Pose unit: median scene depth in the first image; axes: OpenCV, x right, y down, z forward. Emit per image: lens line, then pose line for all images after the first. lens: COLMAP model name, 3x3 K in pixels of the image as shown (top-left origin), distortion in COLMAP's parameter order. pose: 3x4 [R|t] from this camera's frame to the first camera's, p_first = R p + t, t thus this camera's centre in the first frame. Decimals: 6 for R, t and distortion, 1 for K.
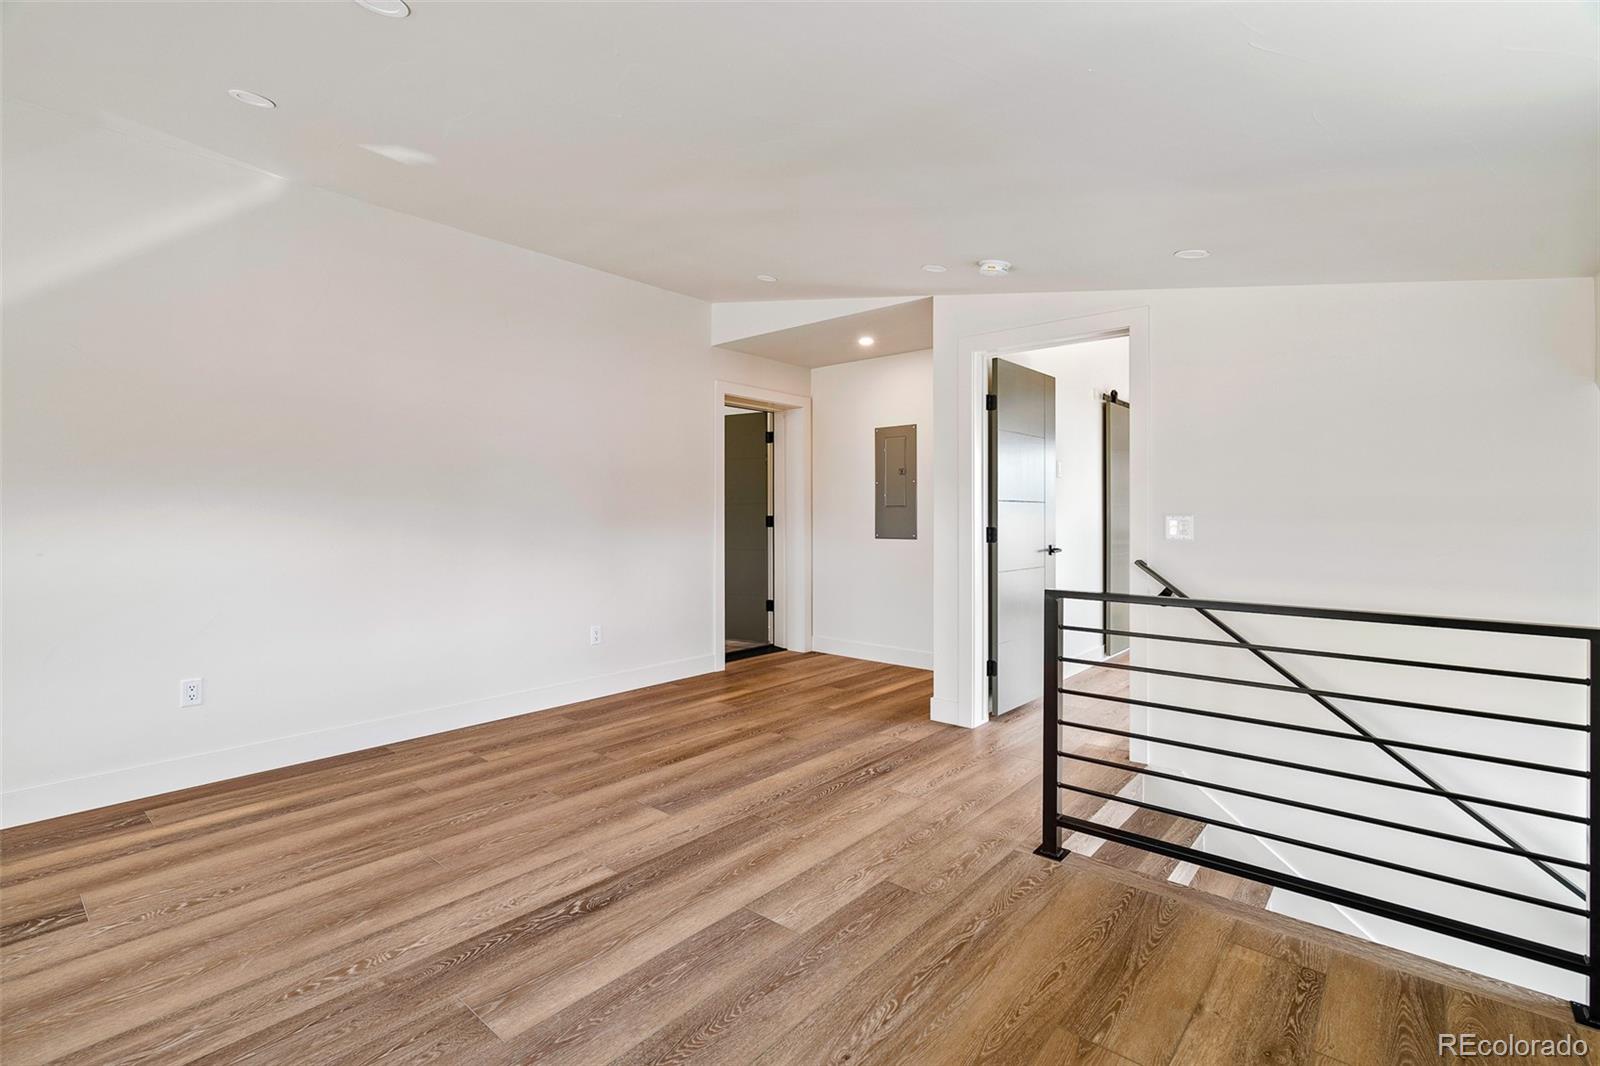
lens RADIAL K [[729.5, 0, 798.9], [0, 729.5, 525.3], [0, 0, 1]] dist [-0.002185, -0.000146]
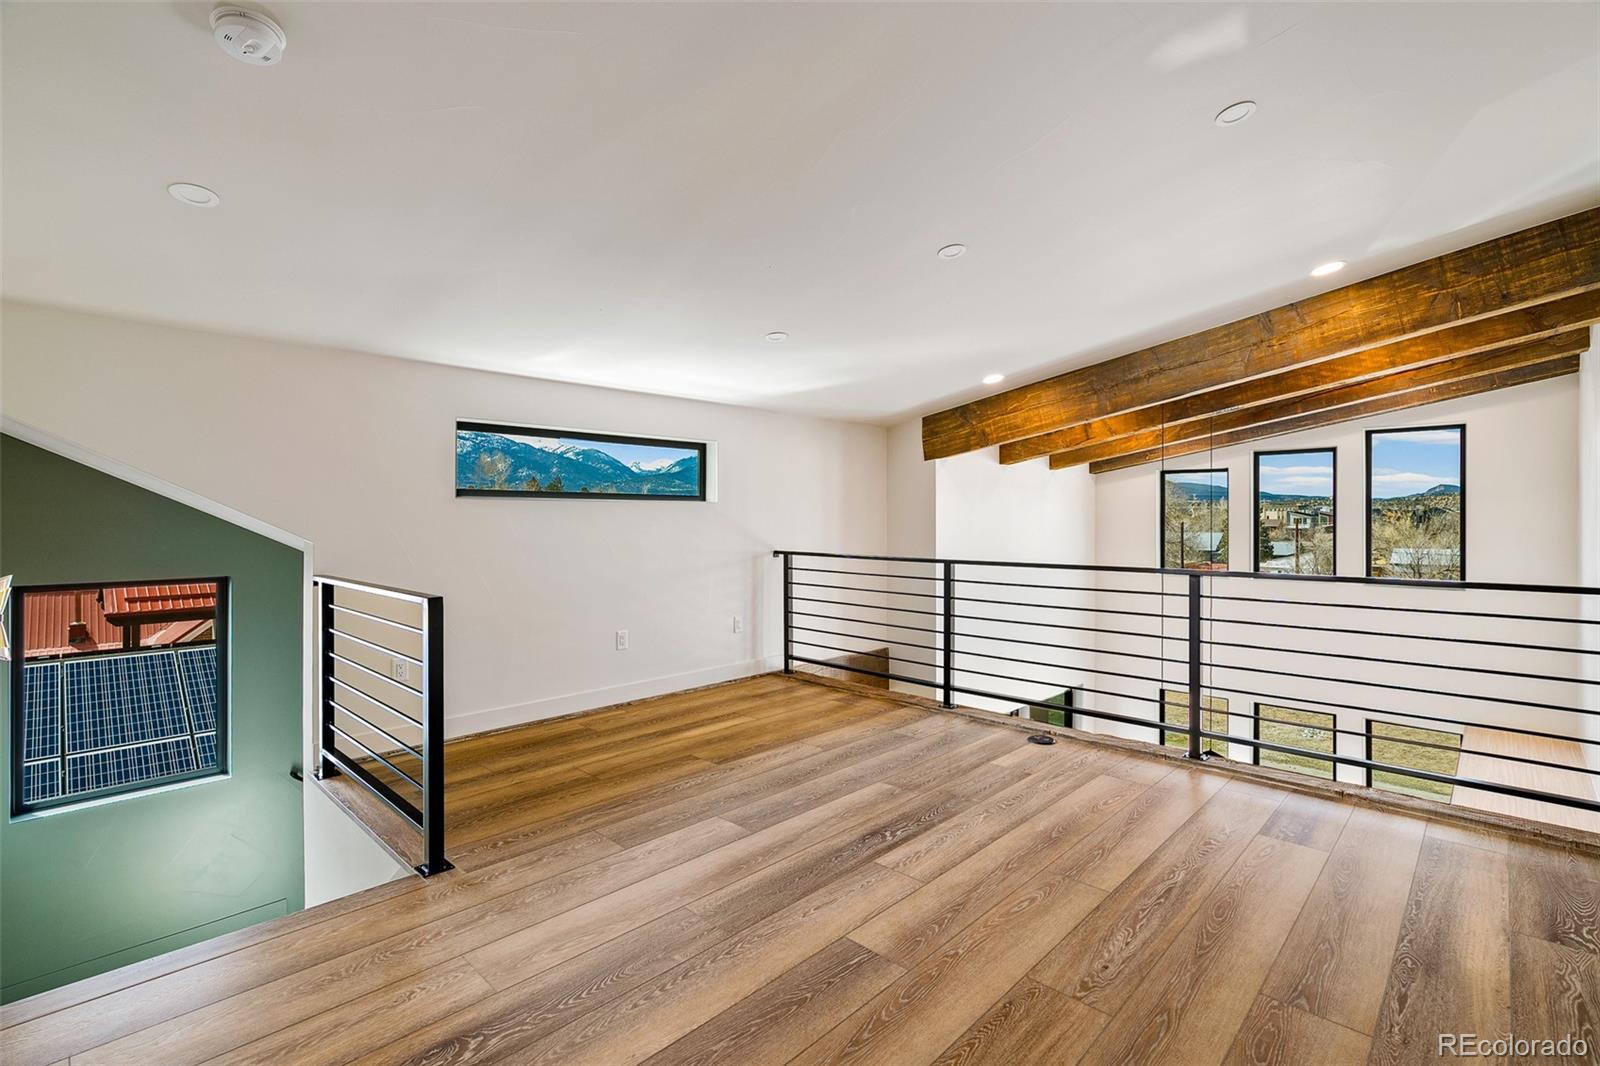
lens RADIAL K [[729.5, 0, 801.6], [0, 729.5, 523.1], [0, 0, 1]] dist [-0.002185, -0.000146]
pose [[-0.998351, -0.002257, 0.057358, -0.217232], [-0.000877, 0.999710, 0.024080, -0.038434], [-0.057395, 0.023990, -0.998063, 2.147695]]
